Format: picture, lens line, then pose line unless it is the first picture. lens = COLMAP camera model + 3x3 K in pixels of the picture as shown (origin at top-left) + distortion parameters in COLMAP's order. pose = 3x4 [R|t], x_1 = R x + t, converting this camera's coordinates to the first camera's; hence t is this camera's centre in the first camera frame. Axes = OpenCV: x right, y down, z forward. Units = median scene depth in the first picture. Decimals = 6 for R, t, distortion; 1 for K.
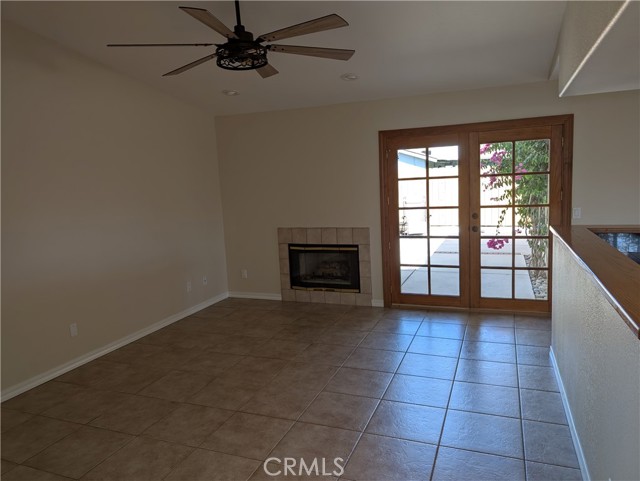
lens RADIAL K [[459.2, 0, 320.0], [0, 459.2, 240.5], [0, 0, 1]] dist [0.013163, -0.004664]
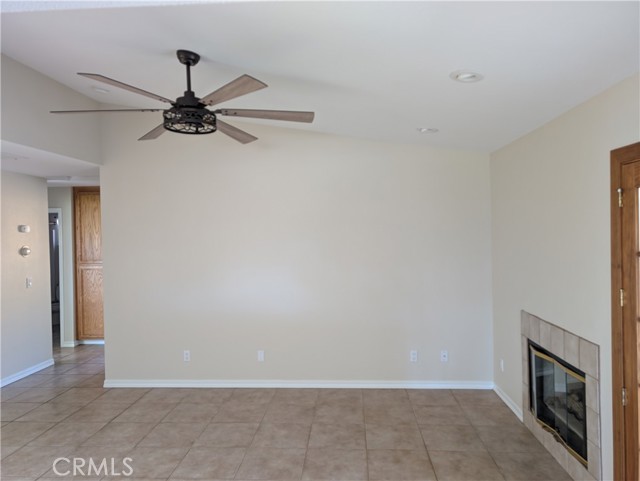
lens RADIAL K [[459.2, 0, 320.0], [0, 459.2, 240.5], [0, 0, 1]] dist [0.013163, -0.004664]
pose [[0.303976, 0.057556, -0.950939, 0.635725], [-0.123998, 0.992073, 0.020408, -0.149068], [0.944575, 0.111711, 0.308703, 0.726783]]
